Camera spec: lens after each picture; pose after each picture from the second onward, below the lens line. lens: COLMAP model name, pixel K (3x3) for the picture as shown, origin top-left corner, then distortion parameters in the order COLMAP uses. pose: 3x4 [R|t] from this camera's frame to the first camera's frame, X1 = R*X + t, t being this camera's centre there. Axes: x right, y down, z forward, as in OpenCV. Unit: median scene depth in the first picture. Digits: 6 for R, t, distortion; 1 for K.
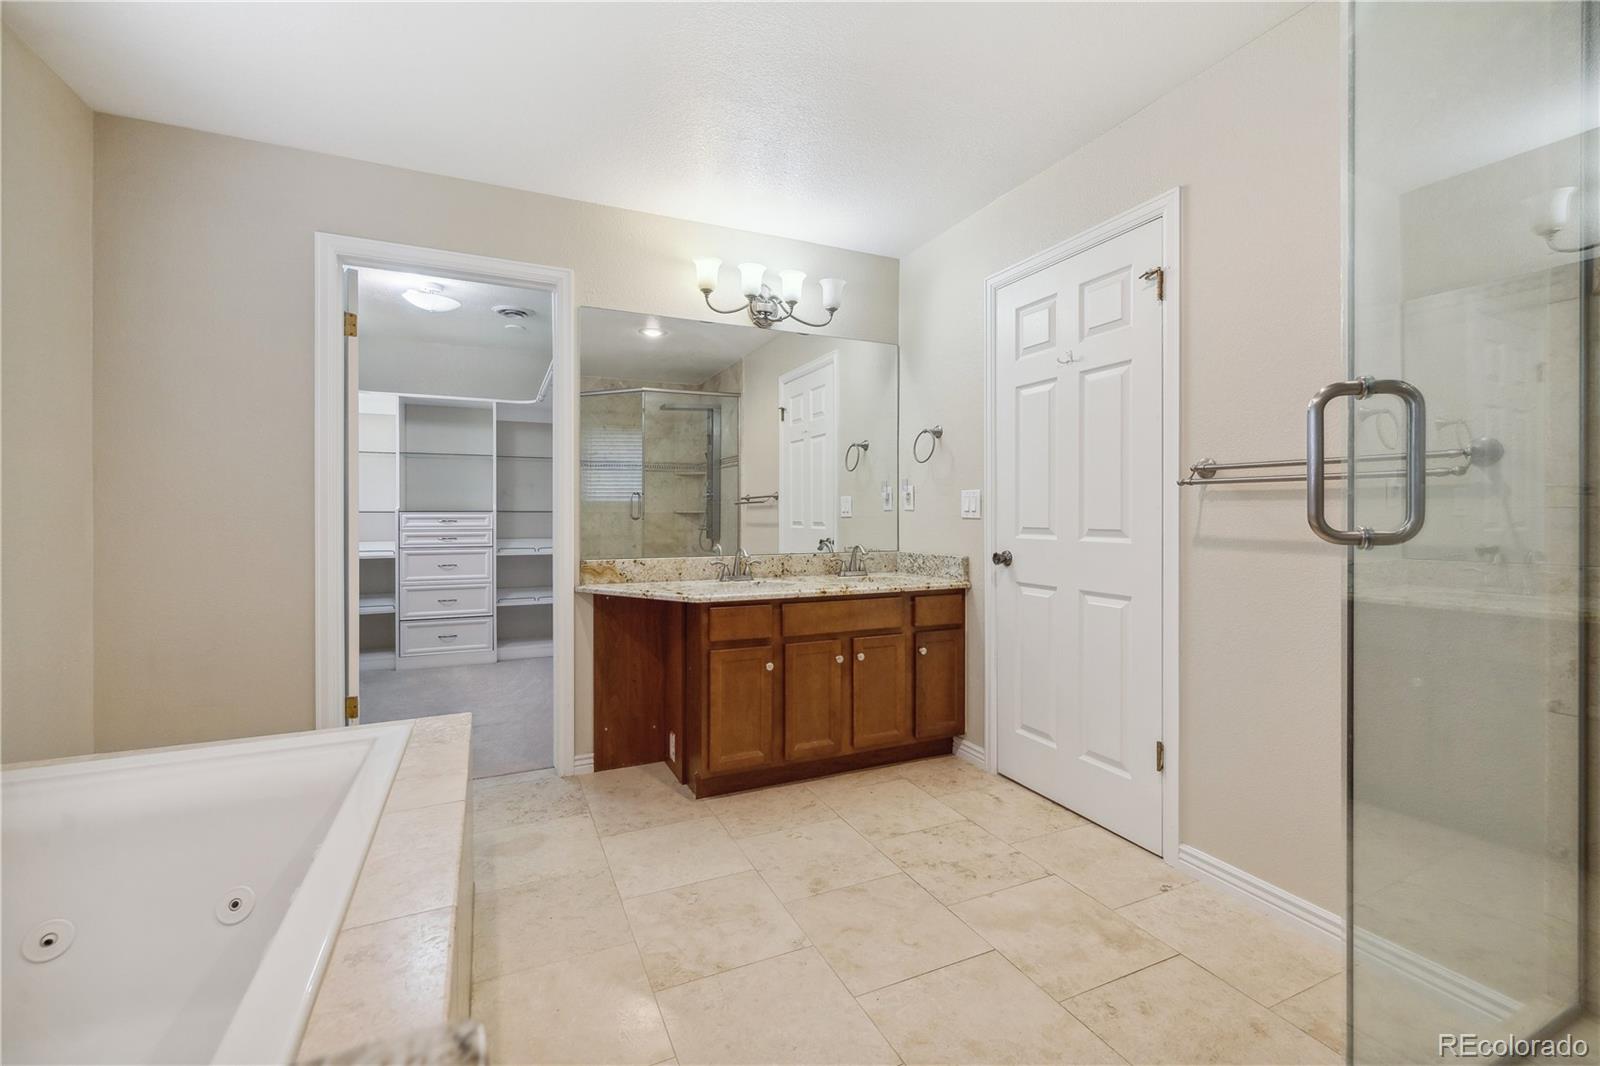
lens RADIAL K [[687.7, 0, 804.9], [0, 687.7, 518.2], [0, 0, 1]] dist [0.000494, 0.000084]
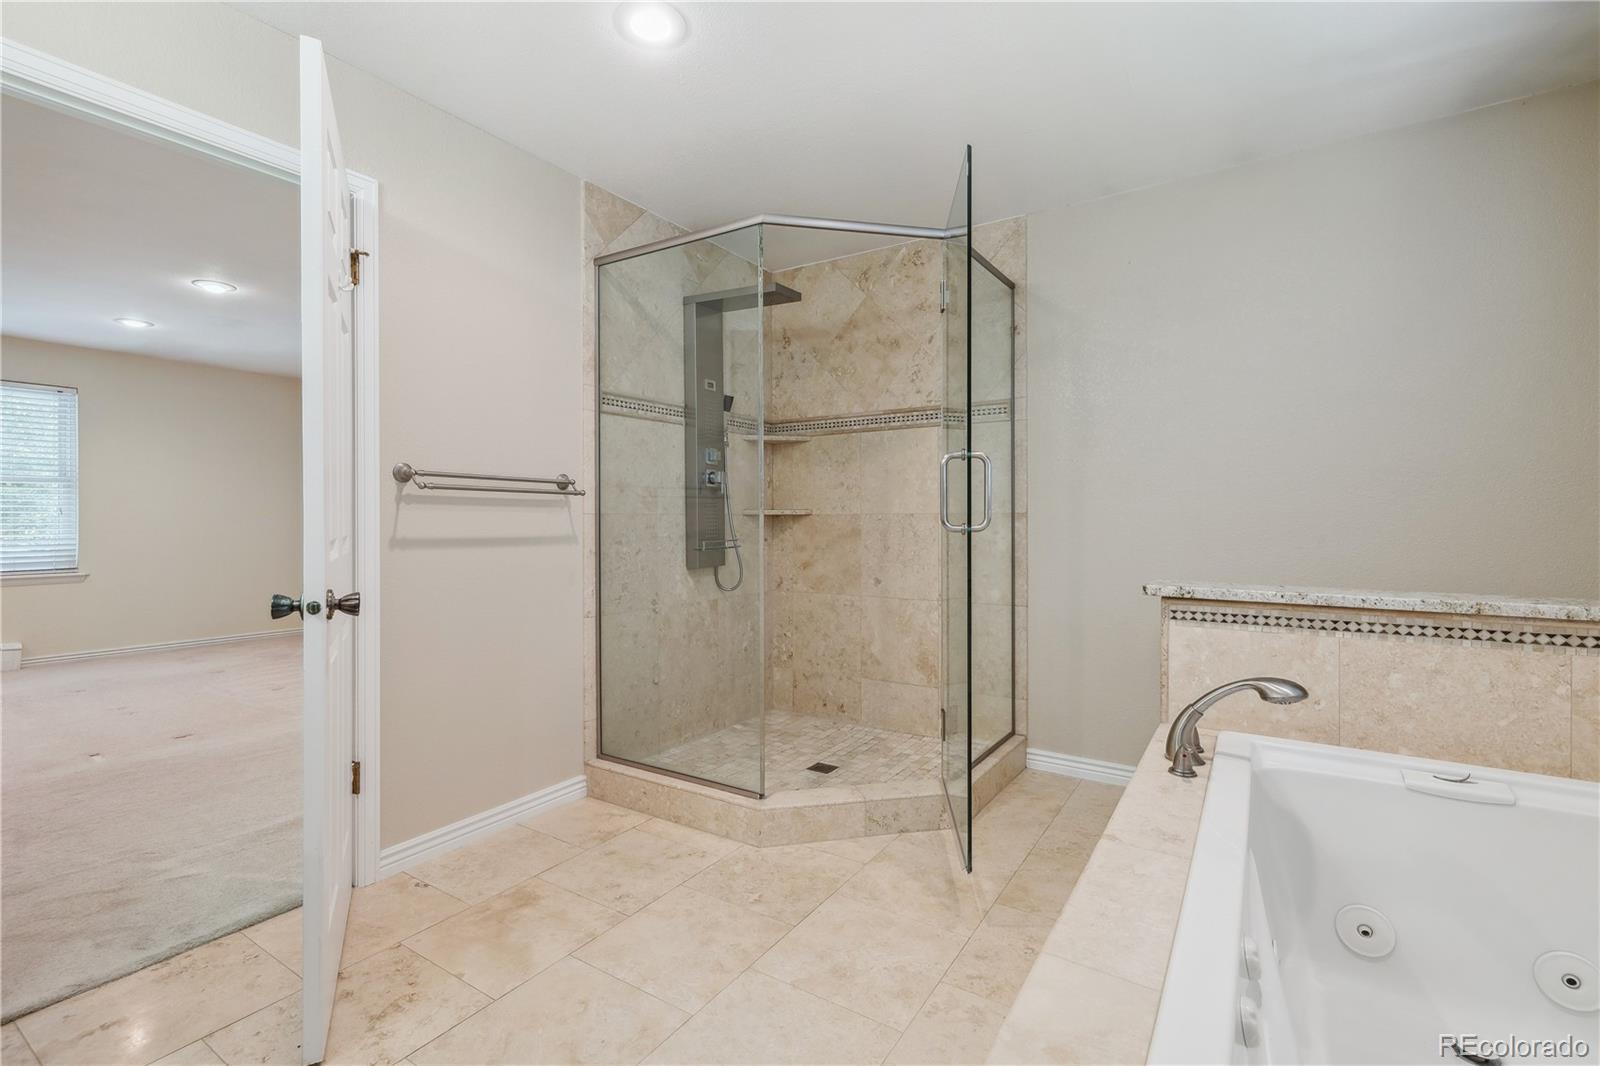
lens RADIAL K [[716.0, 0, 800.0], [0, 716.0, 533.0], [0, 0, 1]] dist [-0.000089, -0.000175]
pose [[-0.540051, -0.016811, 0.841465, -0.657253], [-0.000279, 0.999804, 0.019796, -0.002482], [-0.841632, 0.010456, -0.539950, 1.093203]]
